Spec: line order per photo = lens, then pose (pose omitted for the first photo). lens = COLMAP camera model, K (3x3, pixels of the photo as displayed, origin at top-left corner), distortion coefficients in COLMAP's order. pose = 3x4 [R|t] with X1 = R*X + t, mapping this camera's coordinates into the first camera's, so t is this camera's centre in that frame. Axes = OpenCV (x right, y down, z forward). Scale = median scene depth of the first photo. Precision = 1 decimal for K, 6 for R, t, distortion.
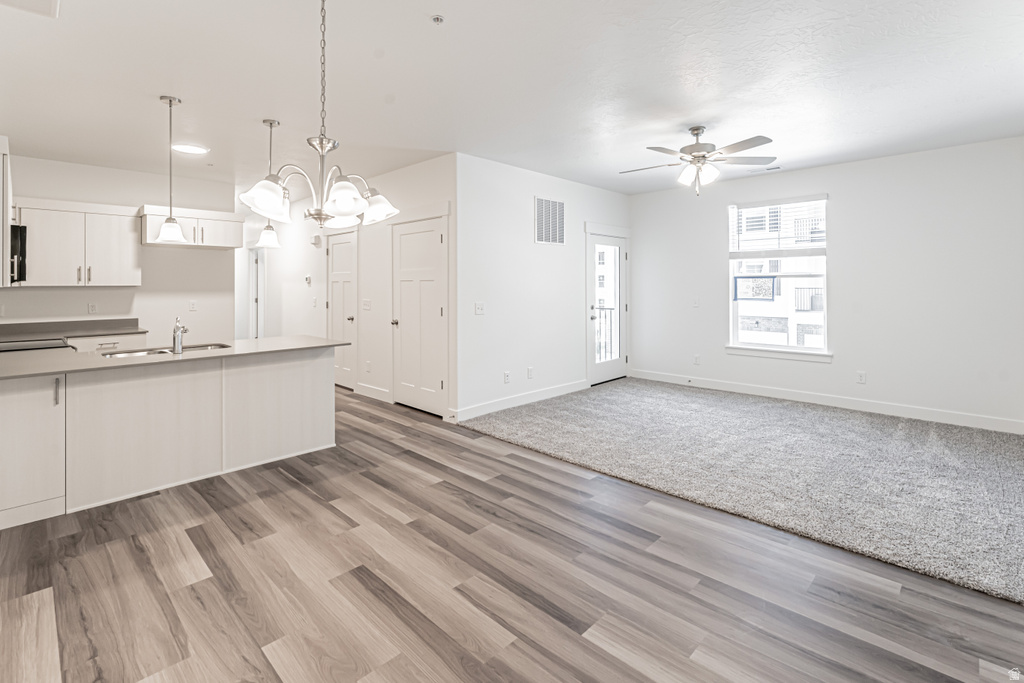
lens RADIAL K [[464.1, 0, 490.5], [0, 464.1, 282.9], [0, 0, 1]] dist [0.001646, 0.000192]
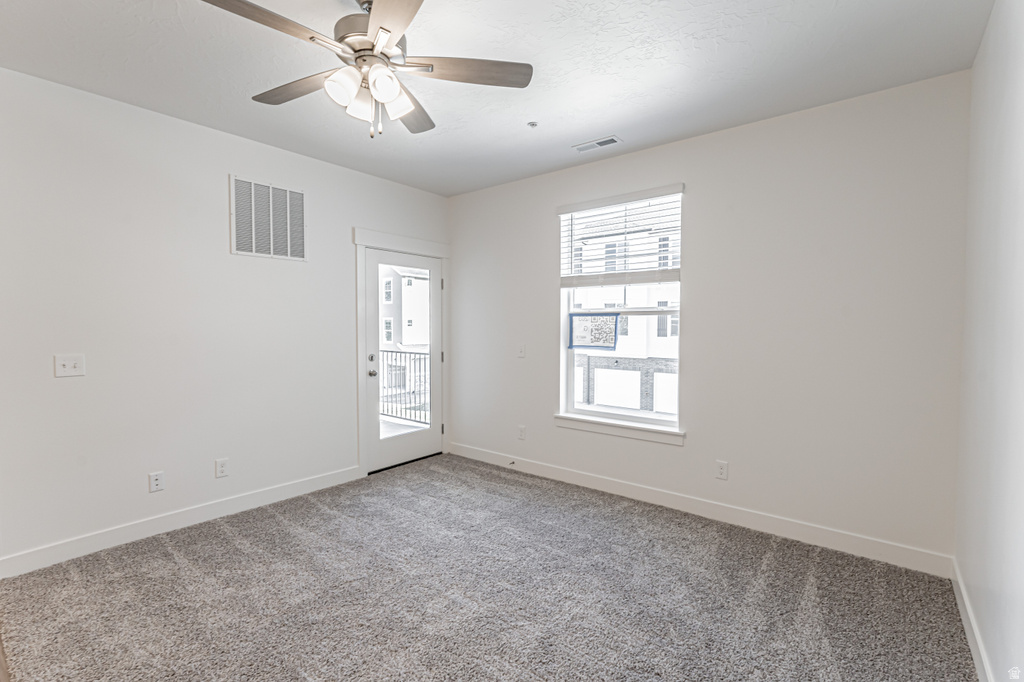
lens RADIAL K [[448.1, 0, 512.0], [0, 448.1, 341.0], [0, 0, 1]] dist [0.002862, 0.000603]
pose [[0.994032, 0.002098, 0.109068, 0.381039], [-0.006586, 0.999146, 0.040803, 0.000653], [-0.108890, -0.041278, 0.993196, 0.363847]]
